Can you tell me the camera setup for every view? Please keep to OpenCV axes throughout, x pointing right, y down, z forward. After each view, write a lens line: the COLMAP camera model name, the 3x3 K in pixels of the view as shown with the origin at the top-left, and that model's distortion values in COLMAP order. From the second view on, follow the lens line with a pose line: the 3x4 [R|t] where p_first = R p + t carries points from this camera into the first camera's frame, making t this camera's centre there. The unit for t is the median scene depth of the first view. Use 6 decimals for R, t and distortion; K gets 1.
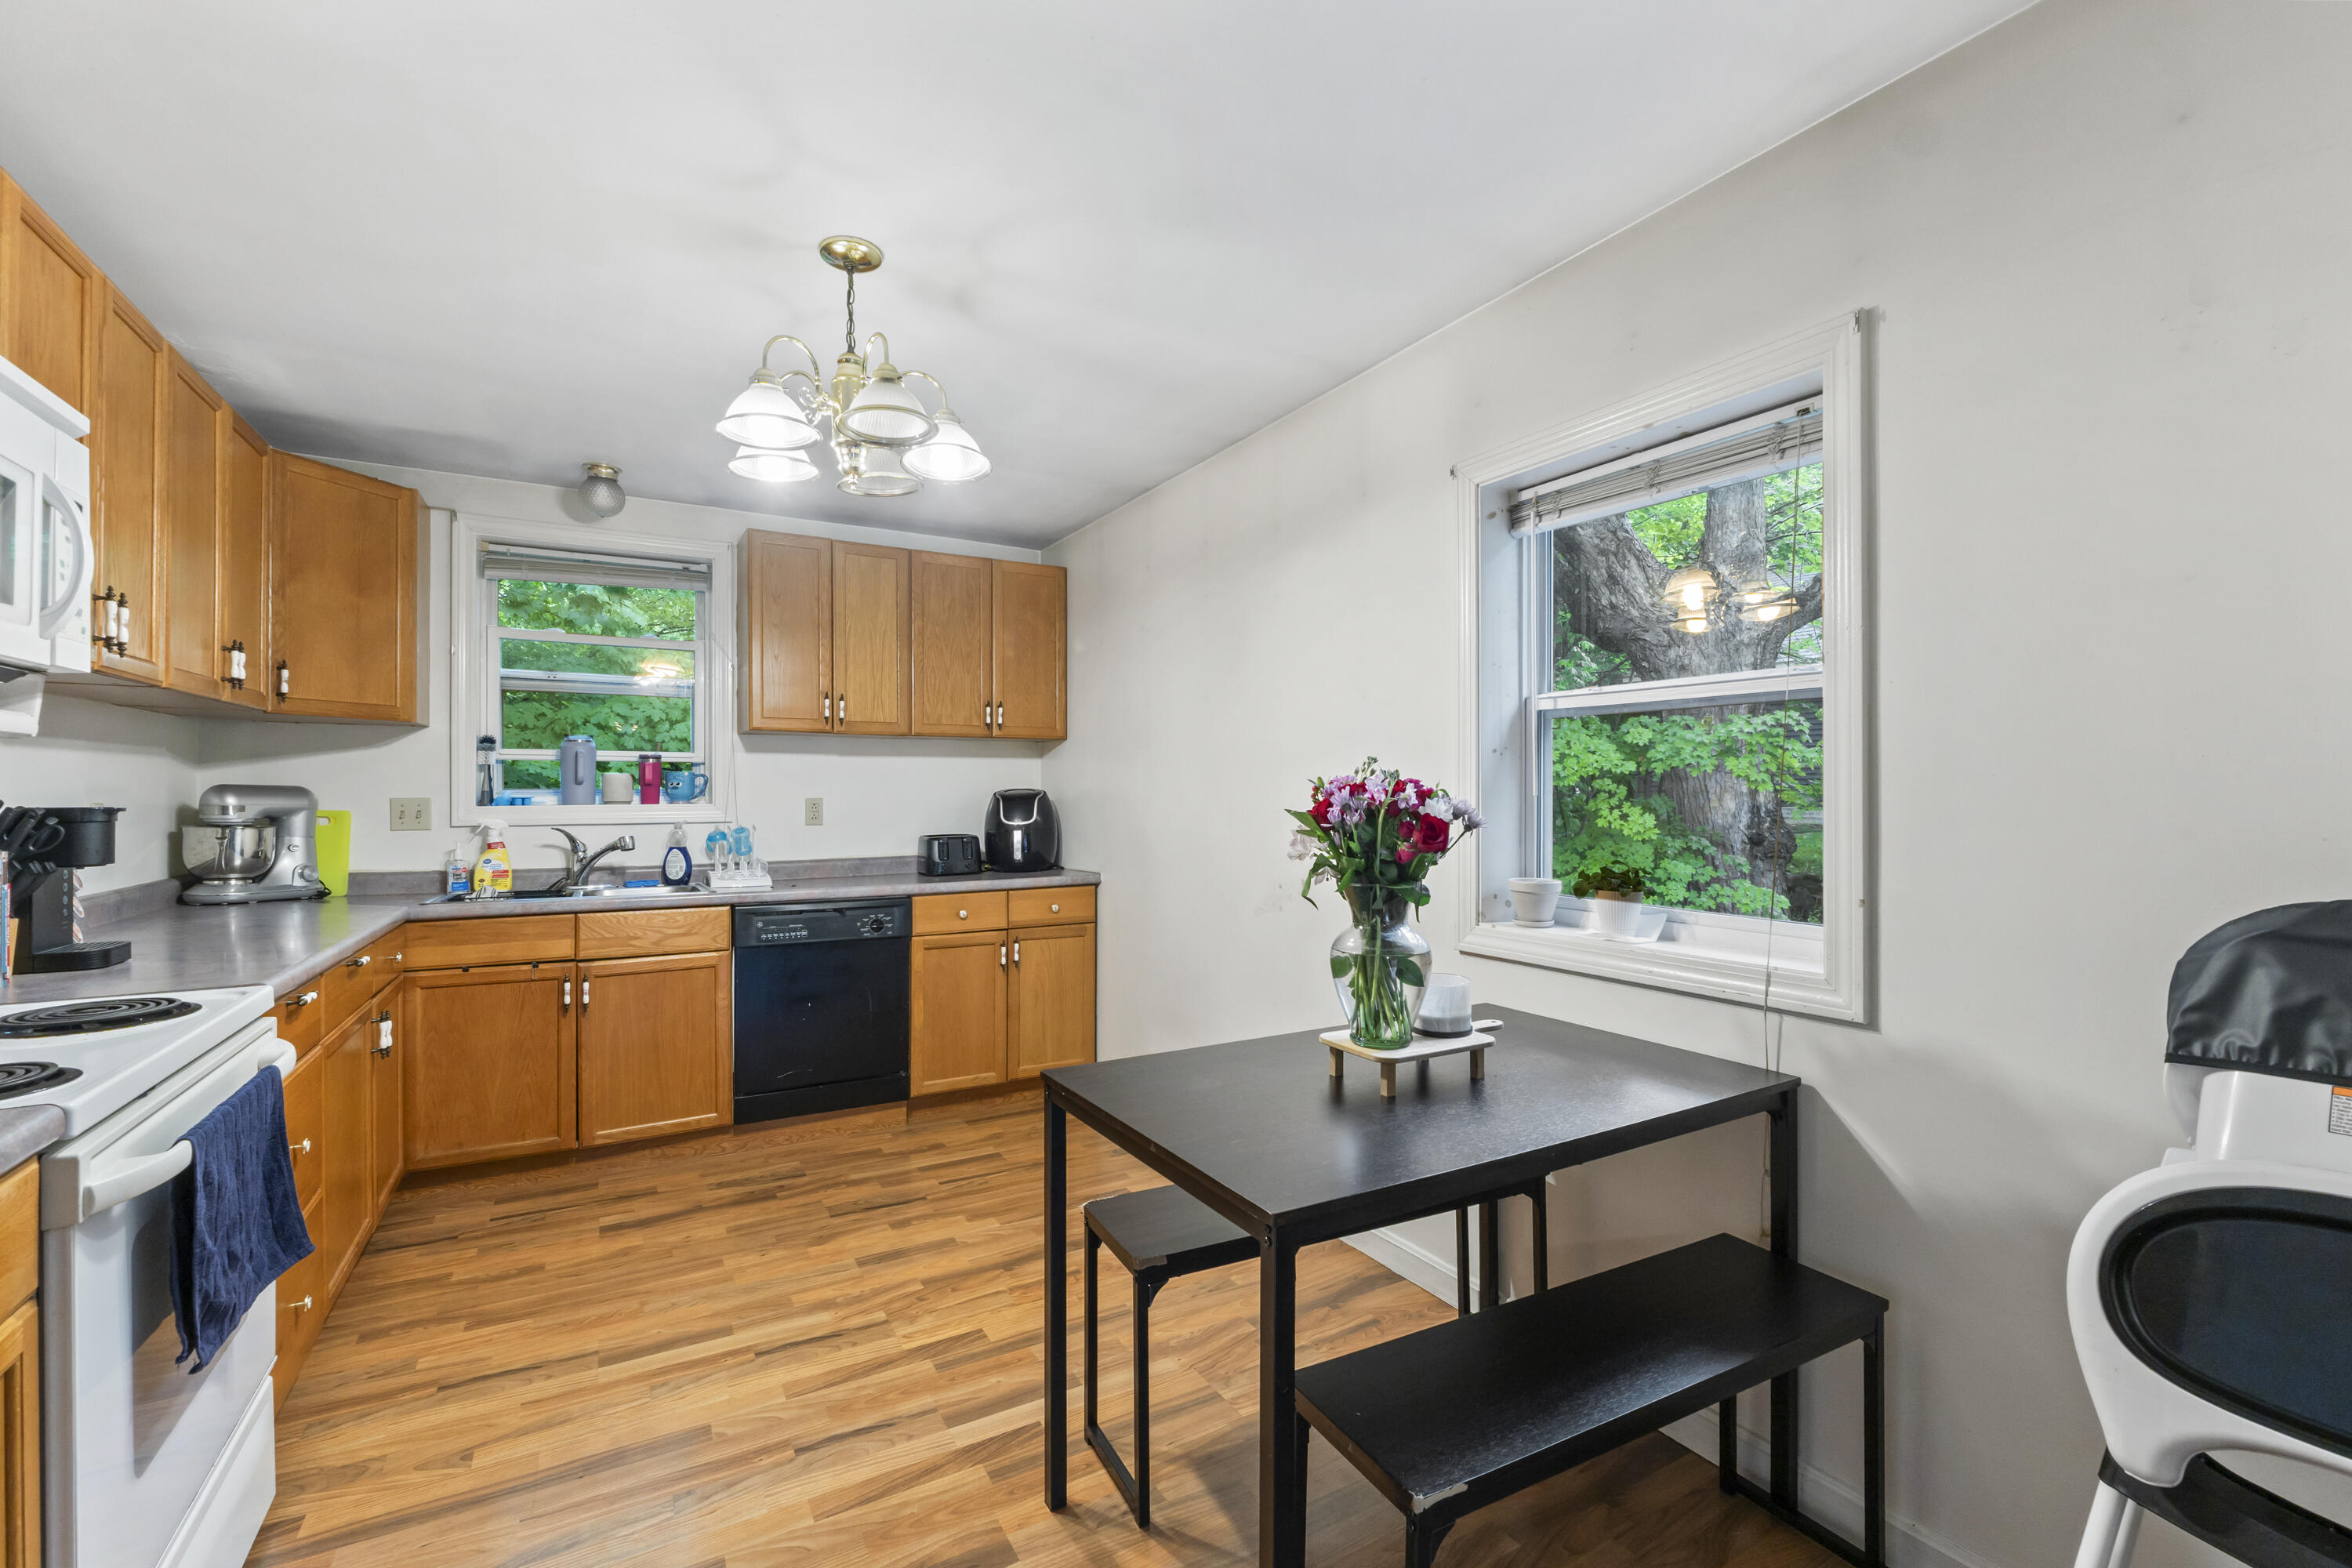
lens RADIAL K [[998.4, 0, 1176.0], [0, 998.4, 784.0], [0, 0, 1]] dist [-0.004240, -0.000583]
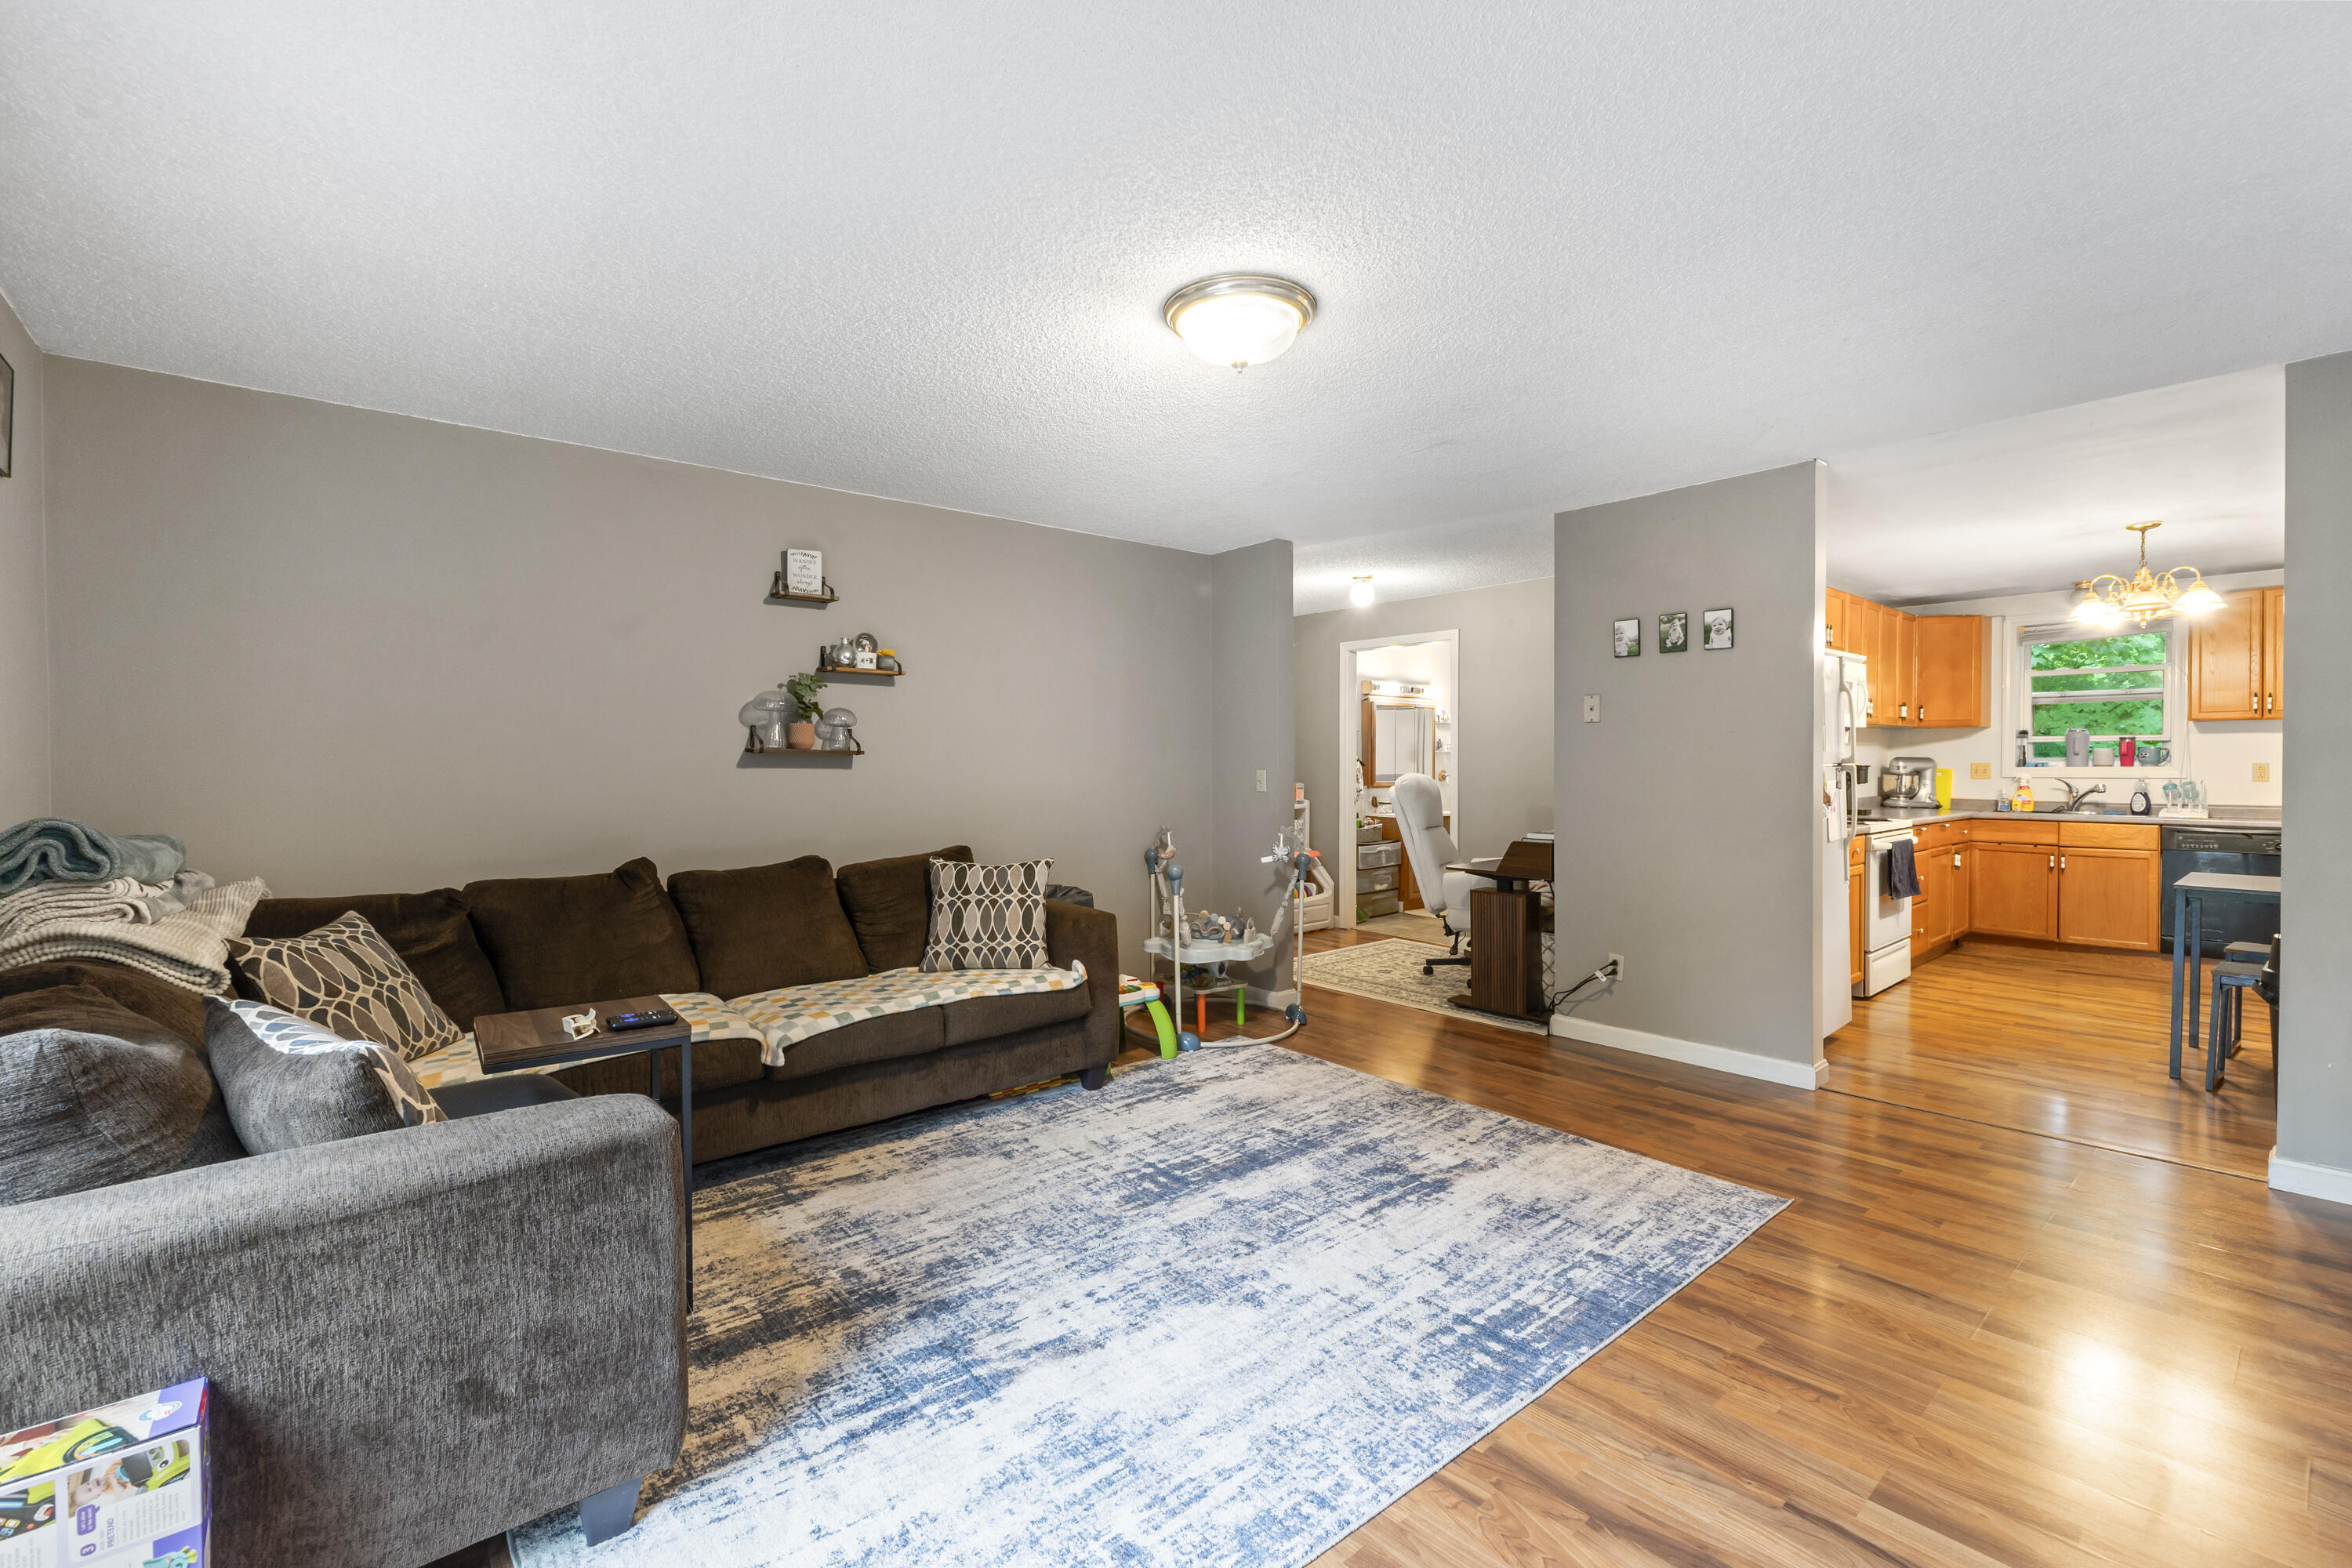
lens RADIAL K [[998.4, 0, 1176.0], [0, 998.4, 784.0], [0, 0, 1]] dist [-0.004240, -0.000583]
pose [[0.180452, 0.022819, -0.983319, 0.954286], [0.013144, 0.999586, 0.025609, -0.016663], [0.983496, -0.017546, 0.180077, -1.003484]]
